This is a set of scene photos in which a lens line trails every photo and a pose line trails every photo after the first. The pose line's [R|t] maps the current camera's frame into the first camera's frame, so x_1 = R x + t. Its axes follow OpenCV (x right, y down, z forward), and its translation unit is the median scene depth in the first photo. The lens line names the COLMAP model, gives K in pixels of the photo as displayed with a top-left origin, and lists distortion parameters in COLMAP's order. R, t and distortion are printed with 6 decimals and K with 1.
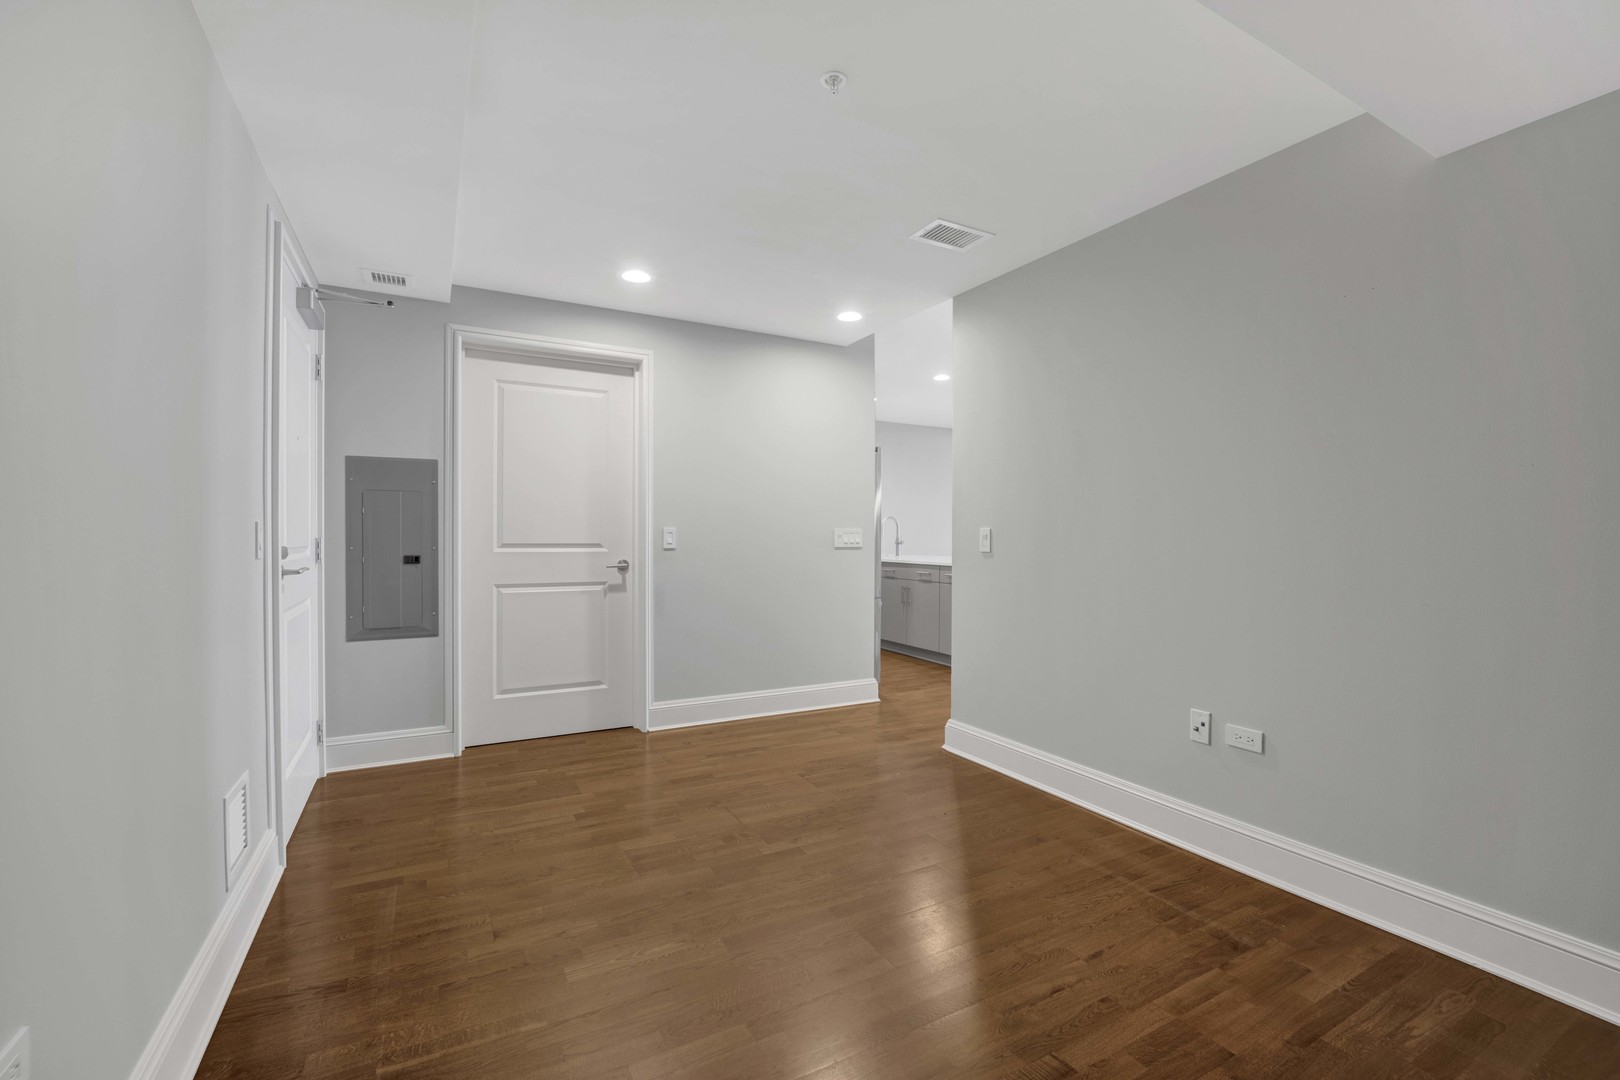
lens RADIAL K [[674.6, 0, 803.1], [0, 674.6, 537.0], [0, 0, 1]] dist [-0.028377, -0.000181]
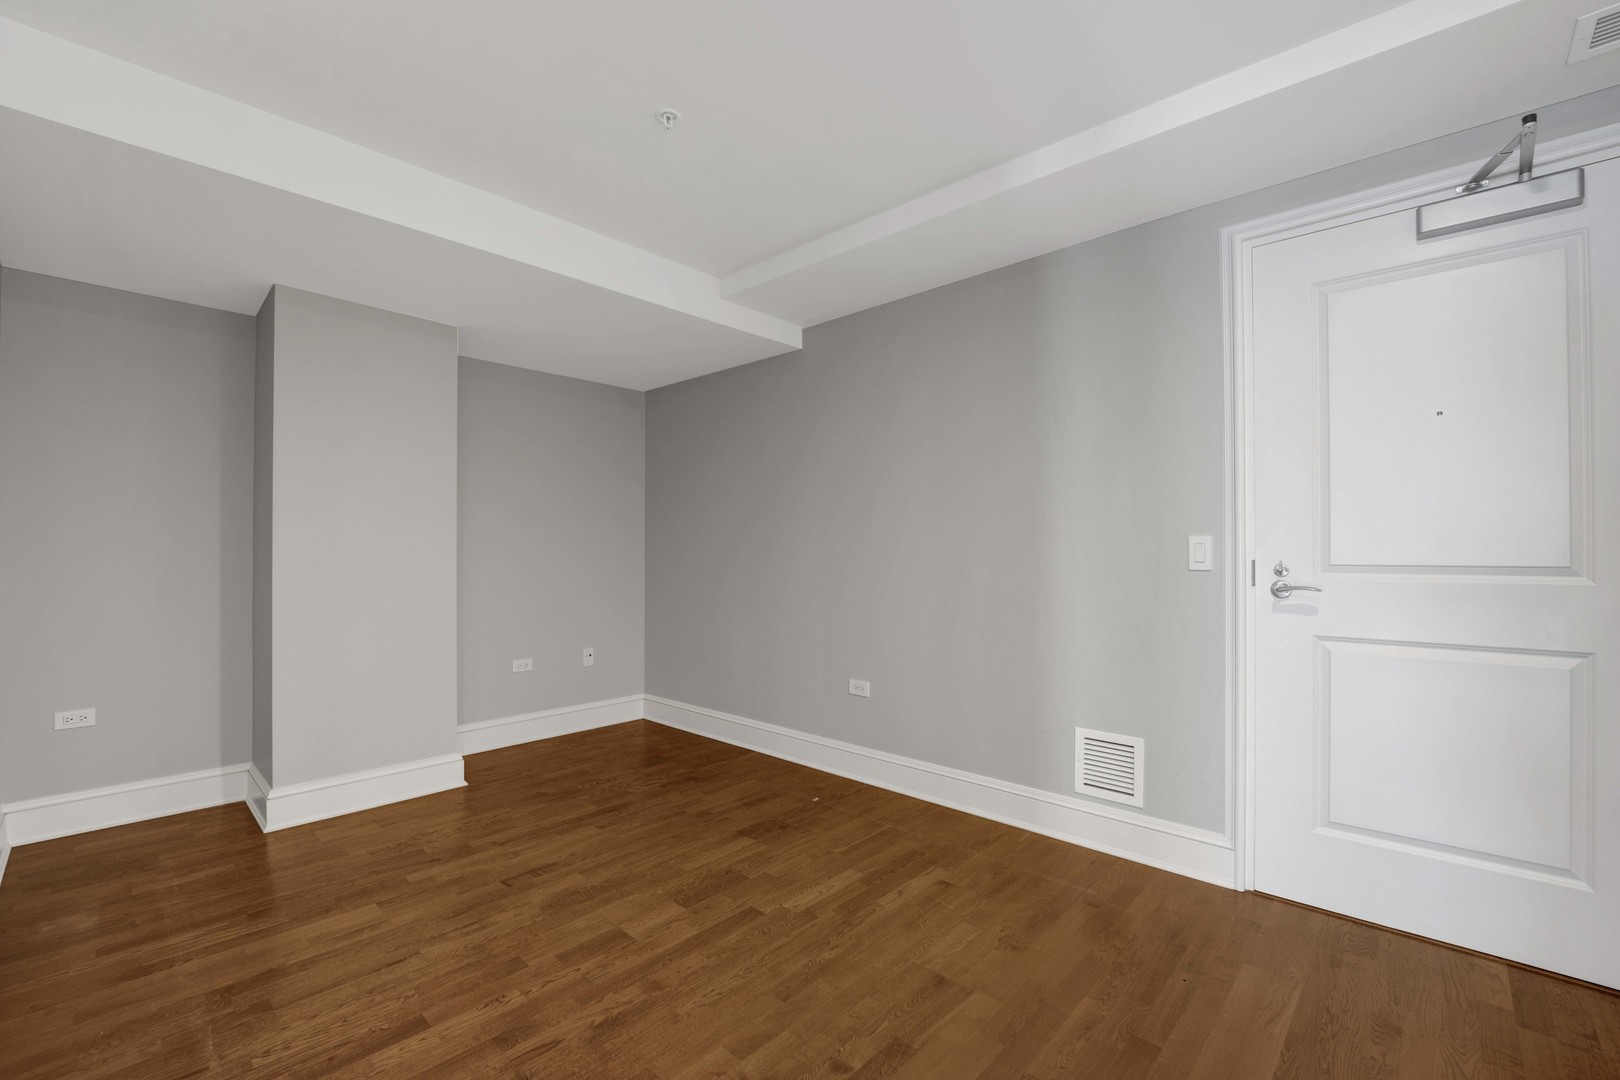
lens RADIAL K [[685.7, 0, 788.1], [0, 685.7, 545.0], [0, 0, 1]] dist [-0.013957, 0.000233]
pose [[-0.955870, -0.003948, -0.293764, 0.139706], [-0.002009, 0.999974, -0.006900, 0.004408], [0.293784, -0.006005, -0.955853, 1.571416]]
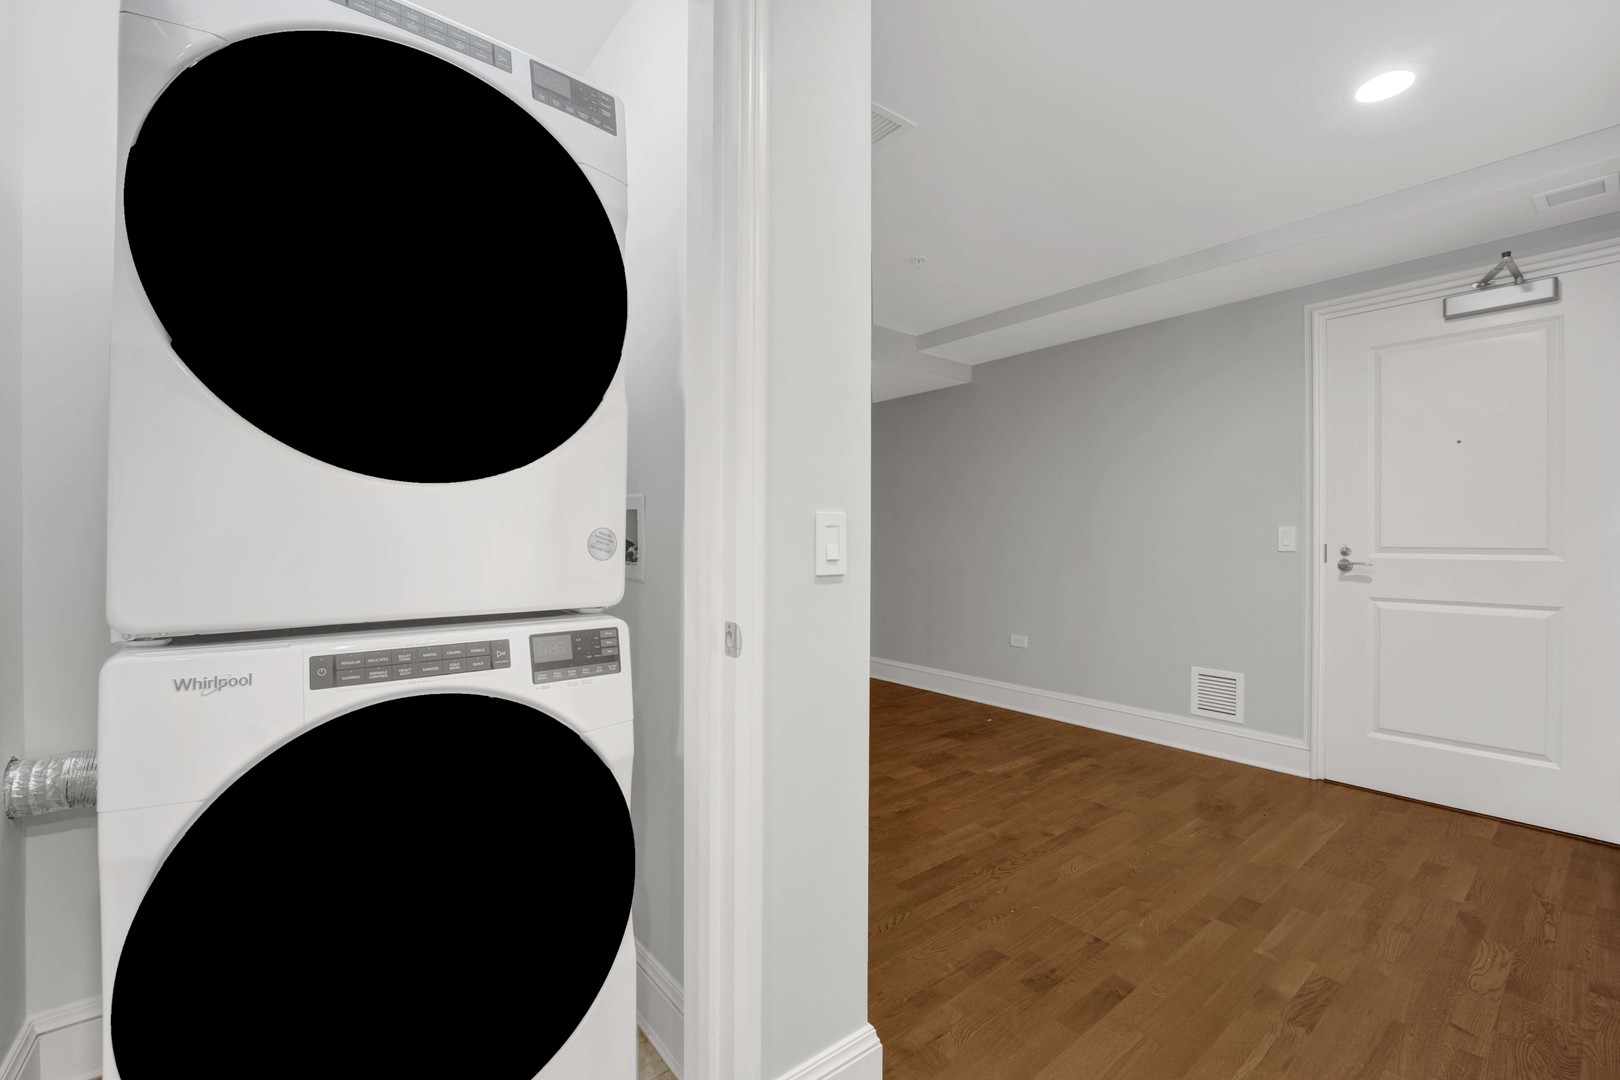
lens RADIAL K [[680.3, 0, 808.7], [0, 680.3, 538.5], [0, 0, 1]] dist [-0.016862, 0.000367]
pose [[-0.984290, -0.001206, -0.176553, 0.462546], [-0.001998, 0.999989, 0.004308, 0.003110], [0.176546, 0.004594, -0.984282, 1.965912]]
